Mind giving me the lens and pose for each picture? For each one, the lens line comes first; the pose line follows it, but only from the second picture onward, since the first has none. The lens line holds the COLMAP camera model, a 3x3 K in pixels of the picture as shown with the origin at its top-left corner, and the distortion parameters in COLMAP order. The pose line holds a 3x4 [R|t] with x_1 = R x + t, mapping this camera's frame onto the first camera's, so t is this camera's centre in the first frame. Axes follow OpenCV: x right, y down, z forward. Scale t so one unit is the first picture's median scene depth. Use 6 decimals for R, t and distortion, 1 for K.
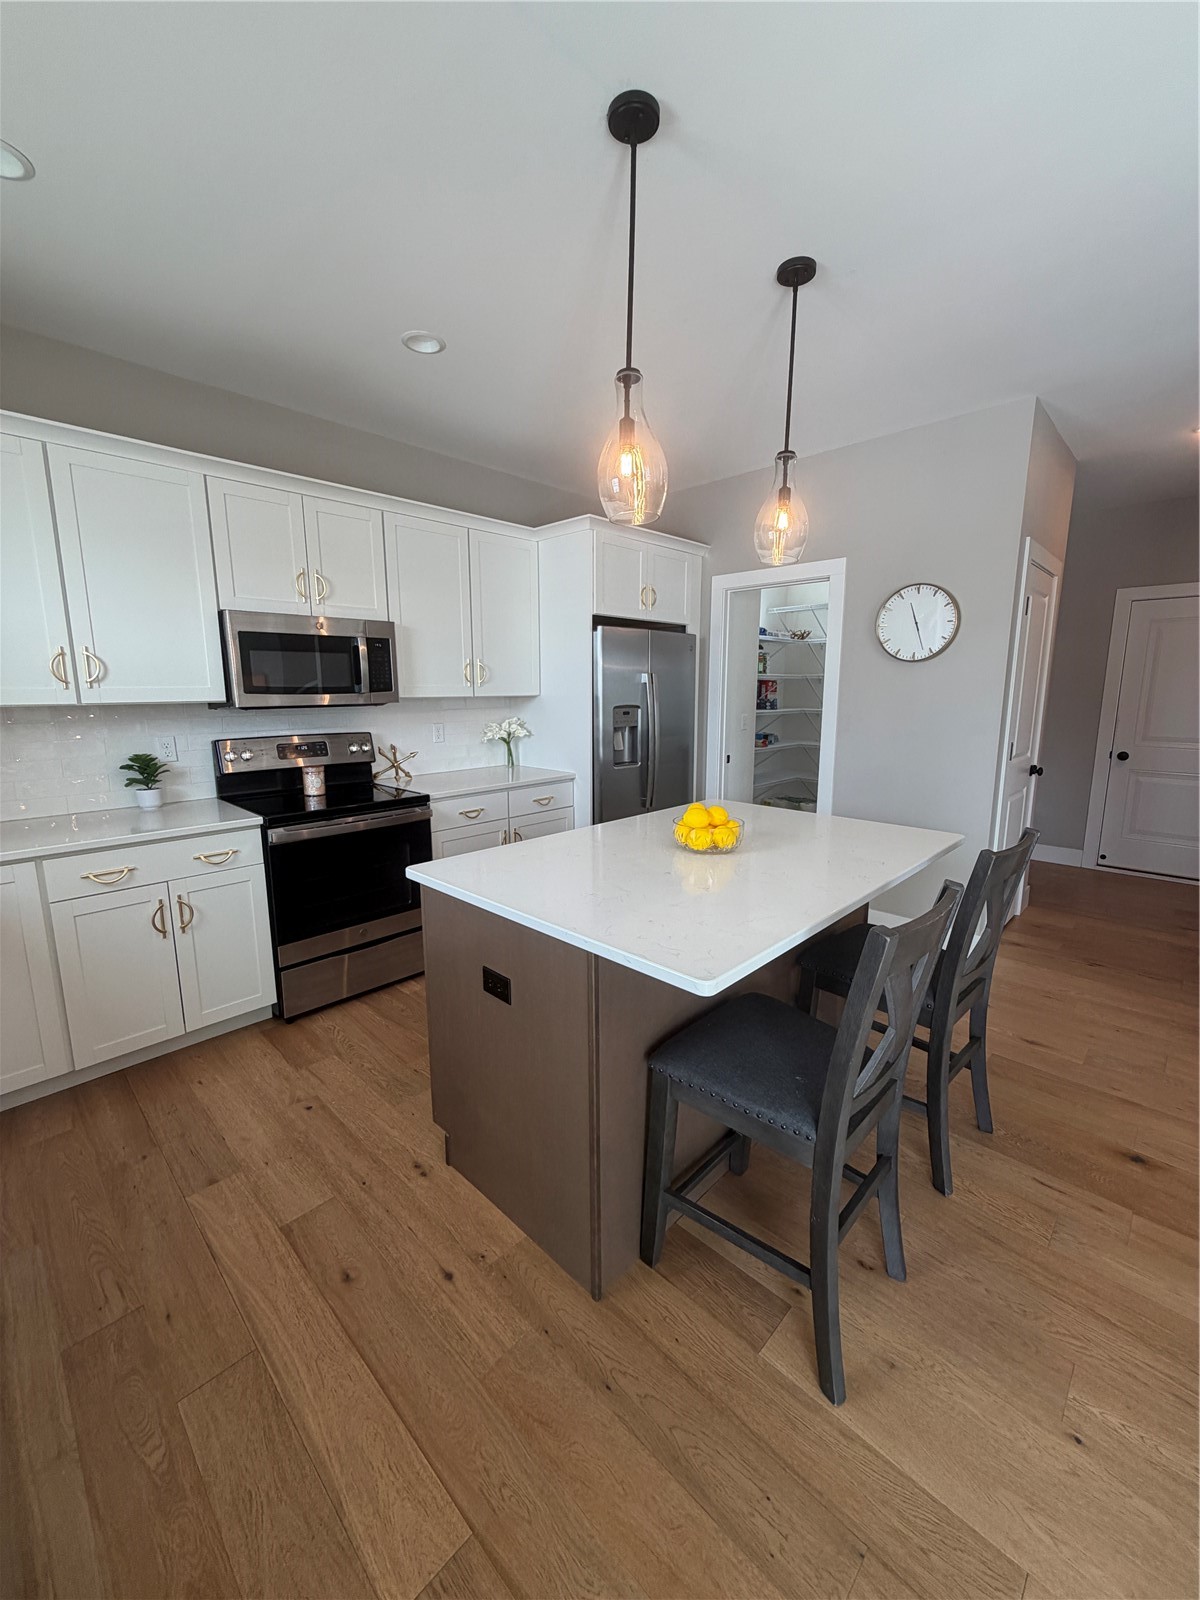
lens RADIAL K [[637.3, 0, 599.4], [0, 637.3, 795.5], [0, 0, 1]] dist [0.000411, 0.000215]
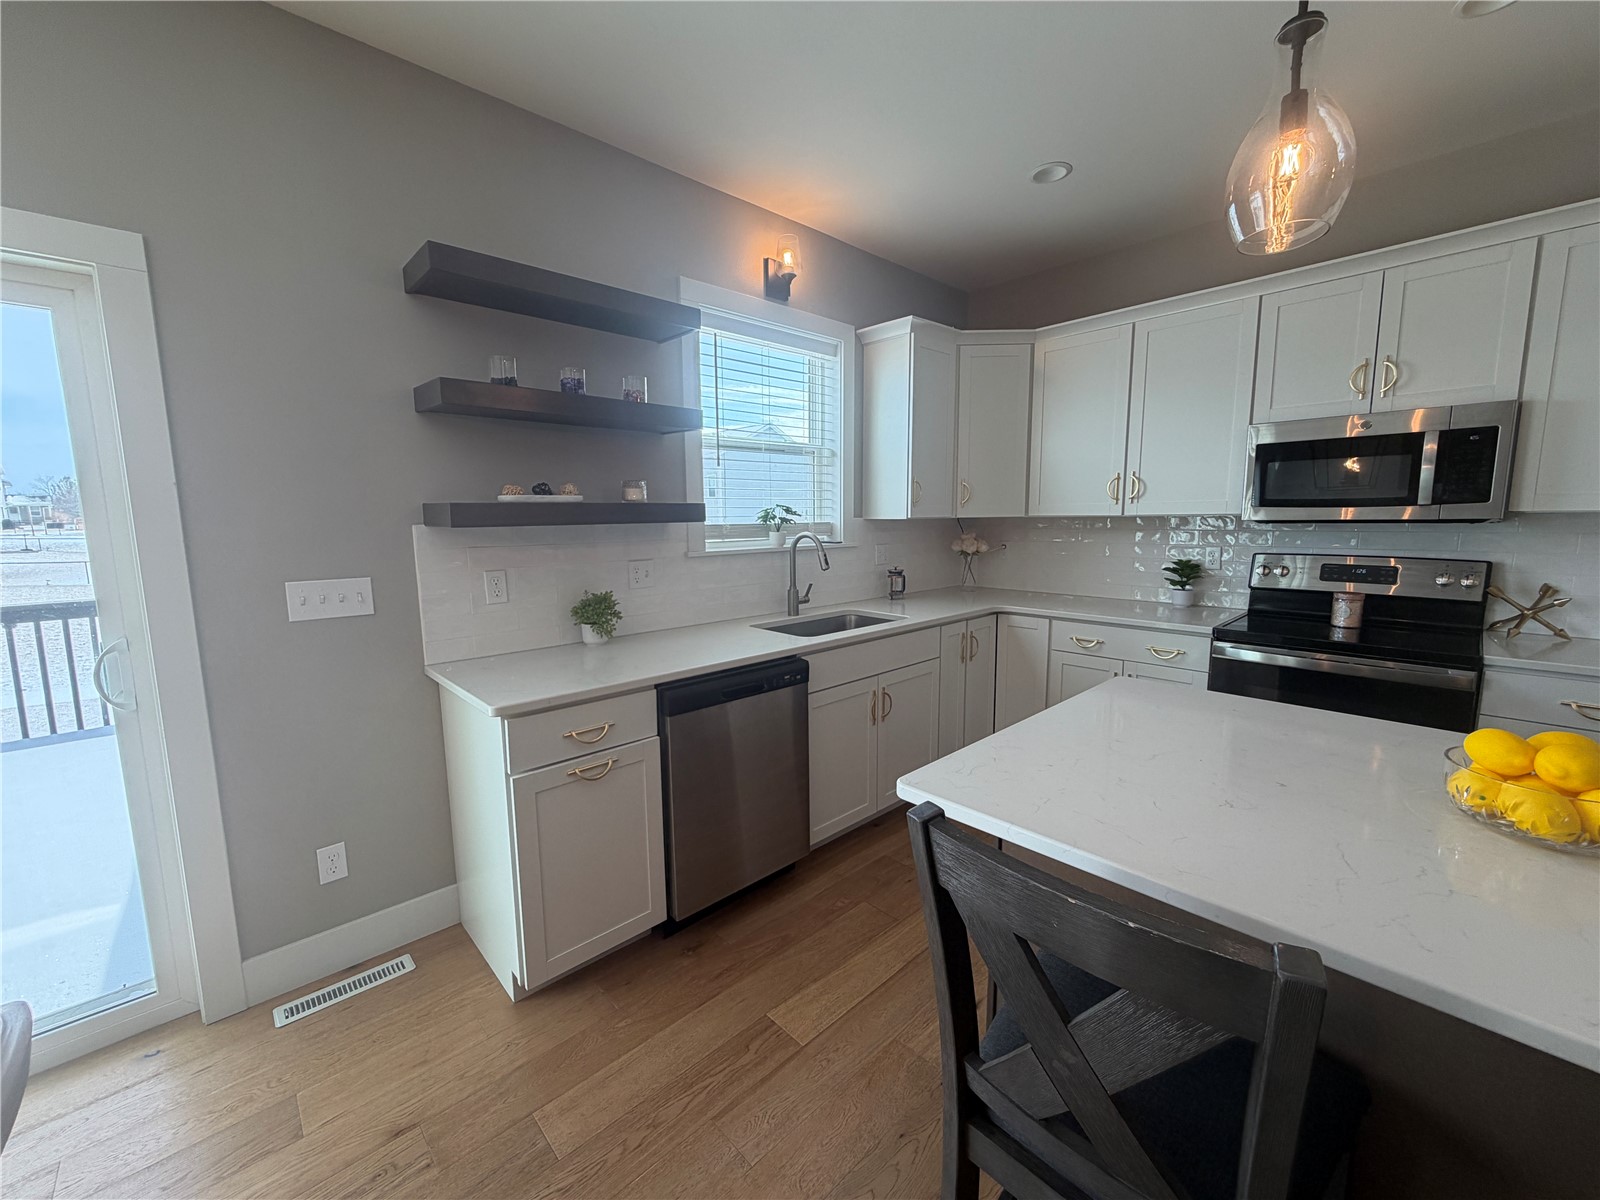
lens RADIAL K [[637.3, 0, 795.3], [0, 637.3, 600.7], [0, 0, 1]] dist [0.000411, 0.000215]
pose [[-0.046765, 0.135904, -0.989618, 0.535288], [-0.159074, 0.977046, 0.141695, -0.049447], [0.986159, 0.164049, -0.024073, 0.382517]]
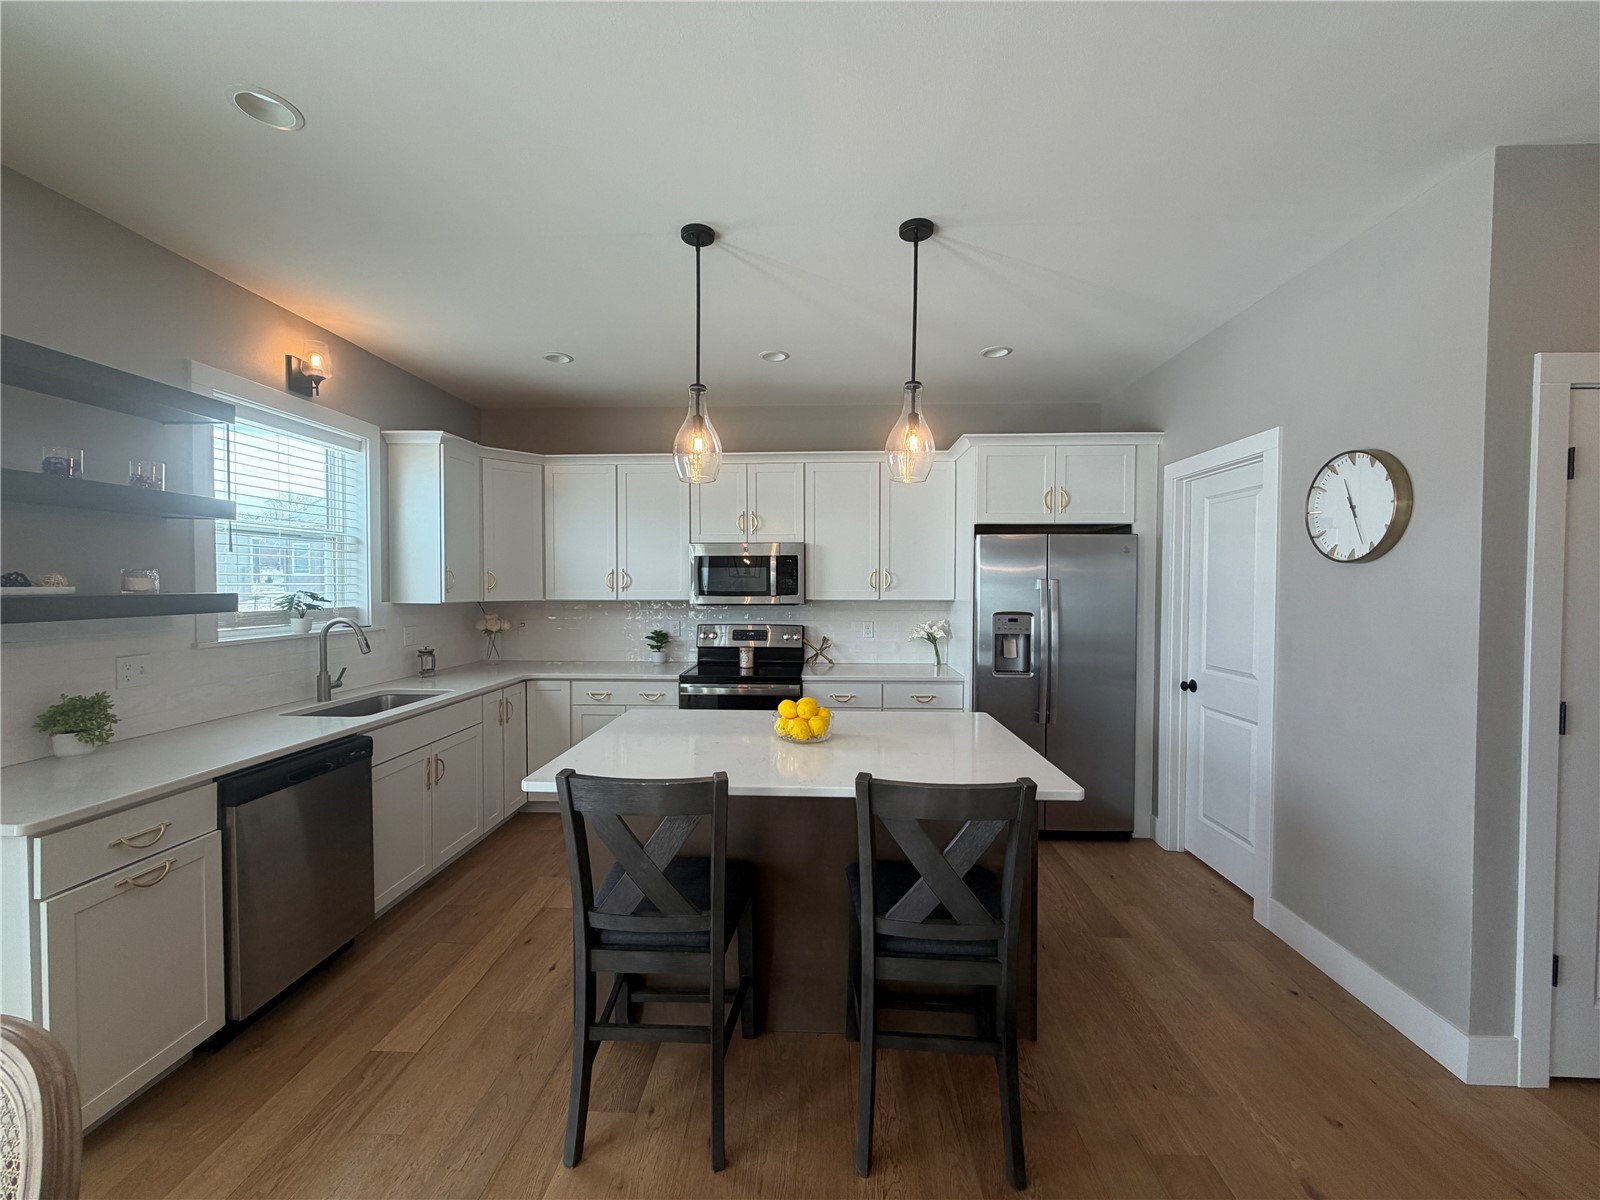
lens RADIAL K [[637.3, 0, 795.3], [0, 637.3, 600.7], [0, 0, 1]] dist [0.000411, 0.000215]
pose [[0.664038, 0.021704, -0.747383, 0.849457], [-0.129498, 0.987811, -0.086371, -0.049809], [0.736399, 0.154139, 0.658755, 0.178202]]
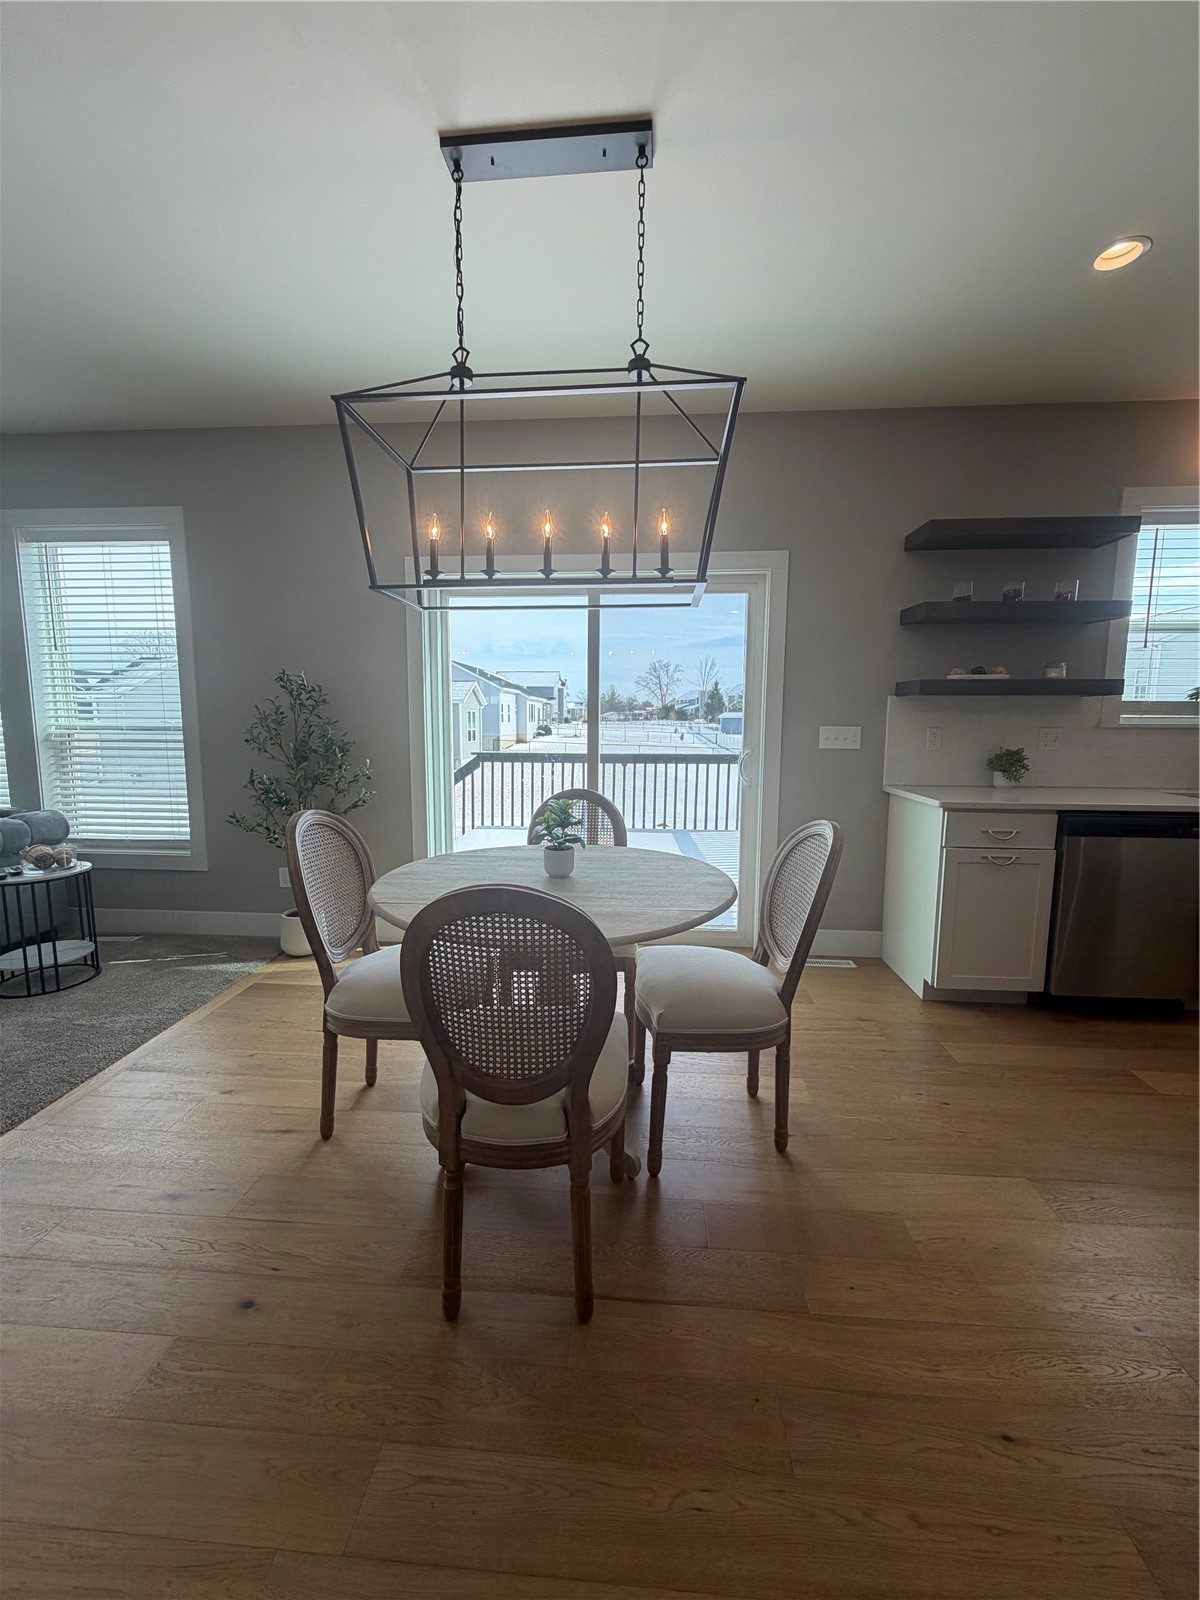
lens RADIAL K [[637.3, 0, 599.4], [0, 637.3, 795.5], [0, 0, 1]] dist [0.000411, 0.000215]
pose [[-0.765843, 0.072769, -0.638897, 1.052937], [-0.112994, 0.962887, 0.245116, -0.005706], [0.633022, 0.259912, -0.729198, 0.497215]]
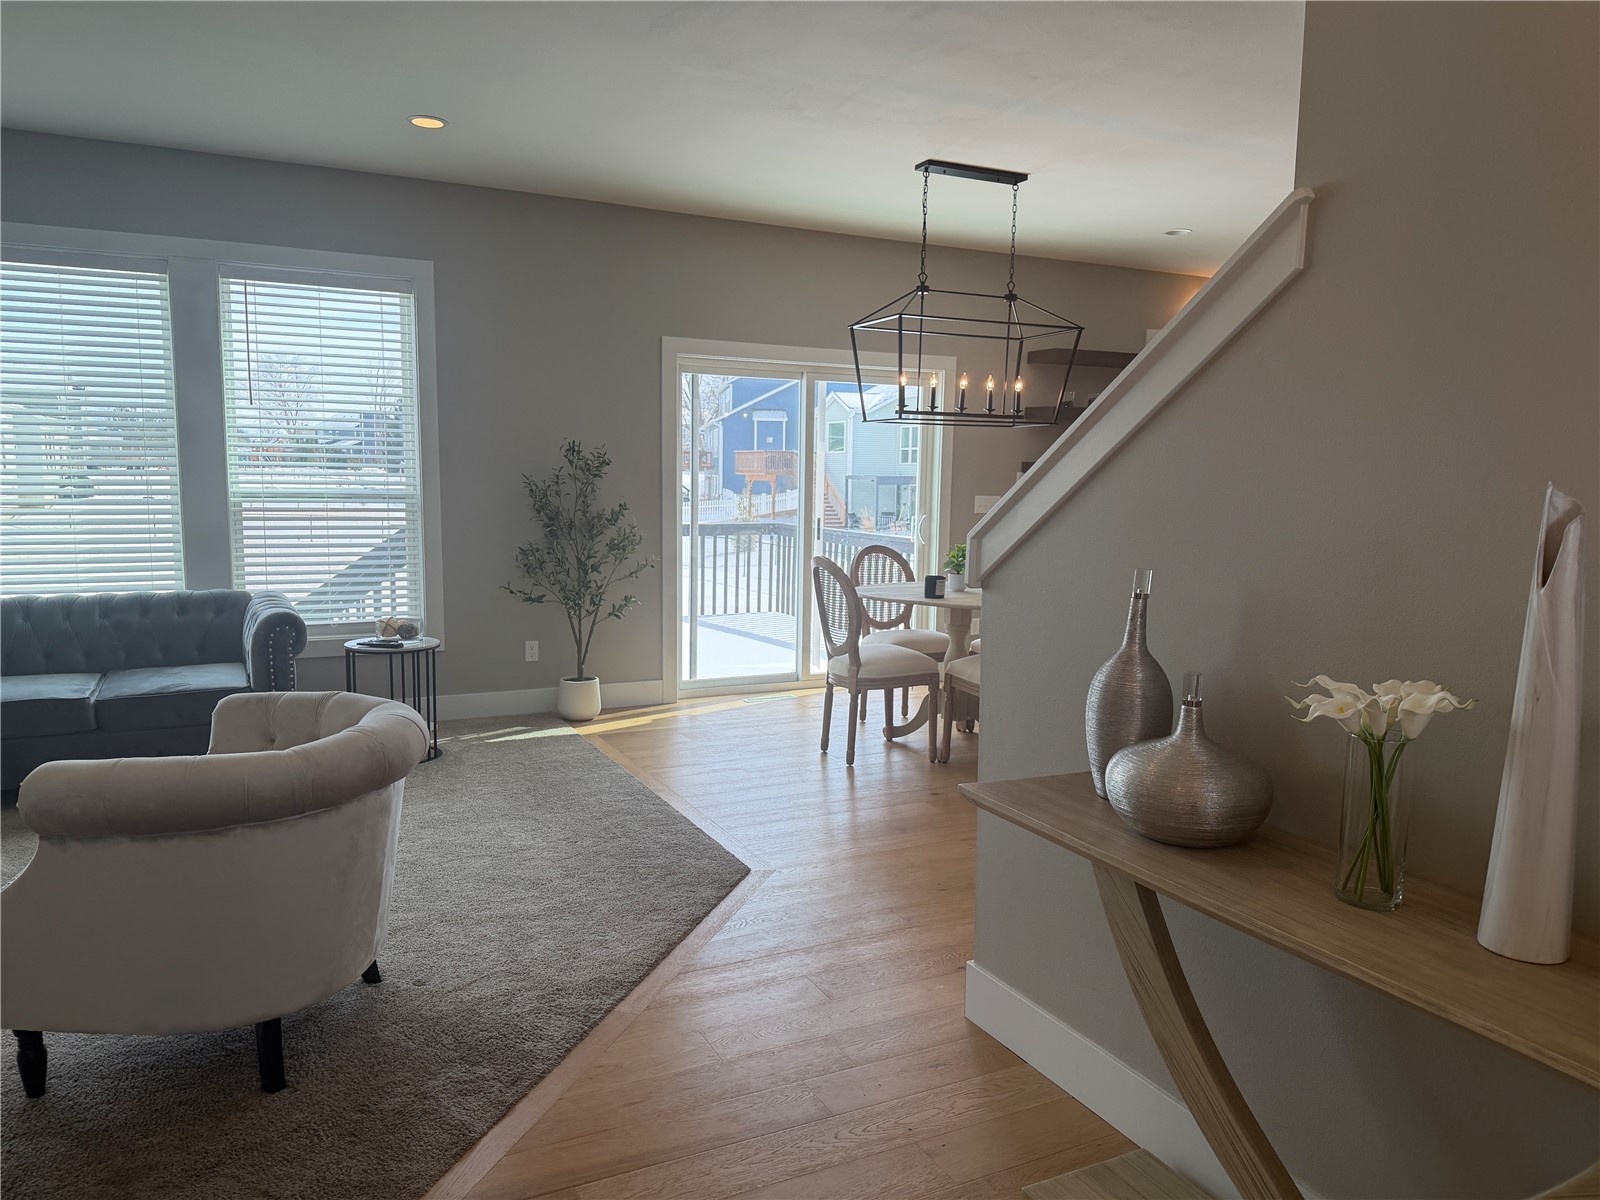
lens RADIAL K [[1114.0, 0, 802.8], [0, 1114.0, 608.1], [0, 0, 1]] dist [0.130063, -0.203542]
pose [[-0.326627, 0.107971, -0.938966, 2.842609], [-0.175307, 0.969294, 0.172441, -0.012973], [0.928753, 0.220931, -0.297670, 0.302921]]
